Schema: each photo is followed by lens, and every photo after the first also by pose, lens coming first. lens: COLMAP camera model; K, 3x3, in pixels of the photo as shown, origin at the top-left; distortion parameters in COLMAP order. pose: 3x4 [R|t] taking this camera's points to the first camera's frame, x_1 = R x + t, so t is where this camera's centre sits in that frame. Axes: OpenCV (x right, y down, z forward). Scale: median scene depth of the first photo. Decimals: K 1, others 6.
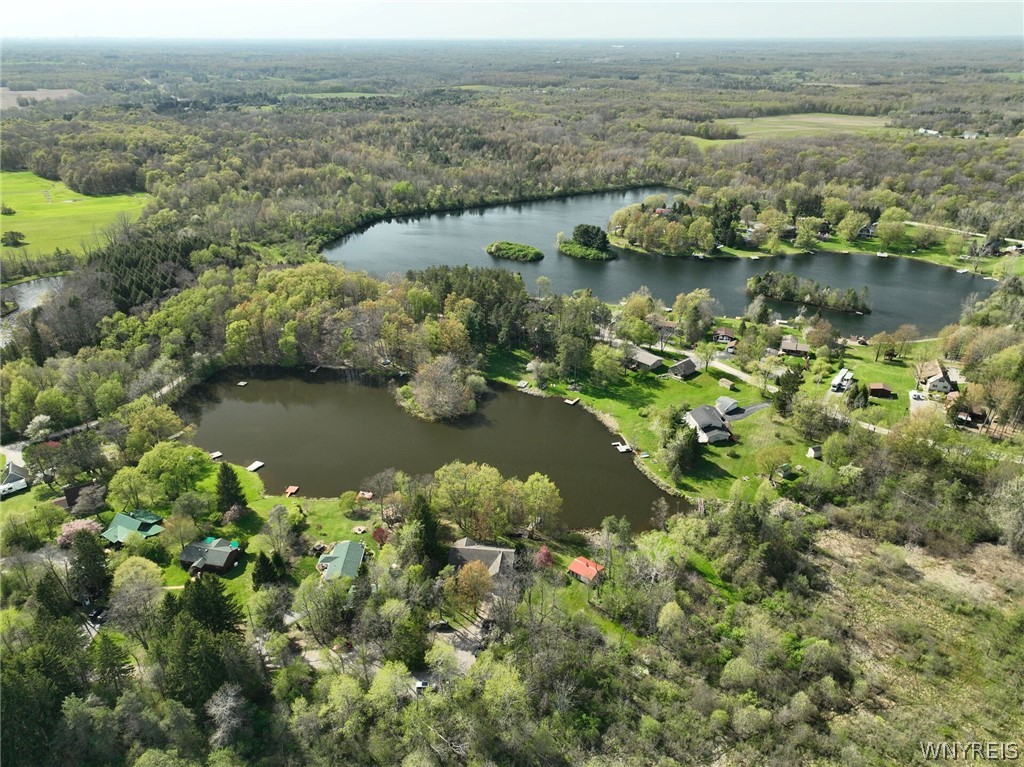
lens RADIAL K [[720.2, 0, 512.0], [0, 720.2, 383.5], [0, 0, 1]] dist [-0.003971, 0.026281]
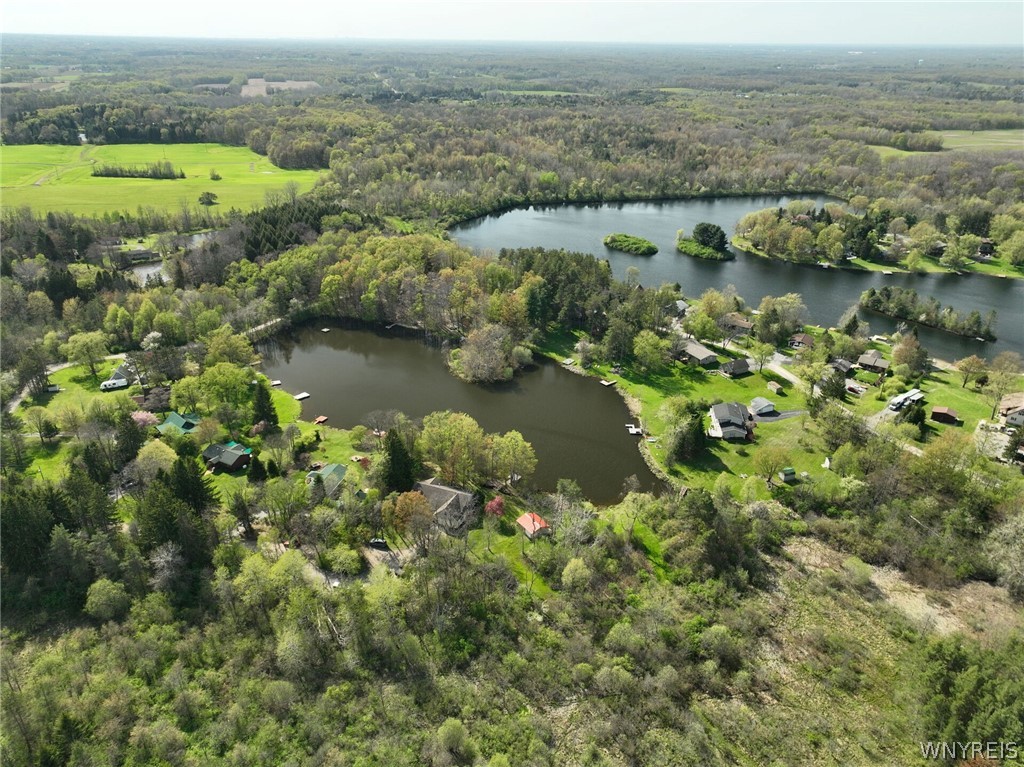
lens RADIAL K [[720.2, 0, 512.0], [0, 720.2, 383.5], [0, 0, 1]] dist [-0.003971, 0.026281]
pose [[0.959929, 0.132714, -0.246826, 0.170685], [-0.133724, 0.990937, 0.012746, 0.025969], [0.246281, 0.020771, 0.968976, -0.012542]]
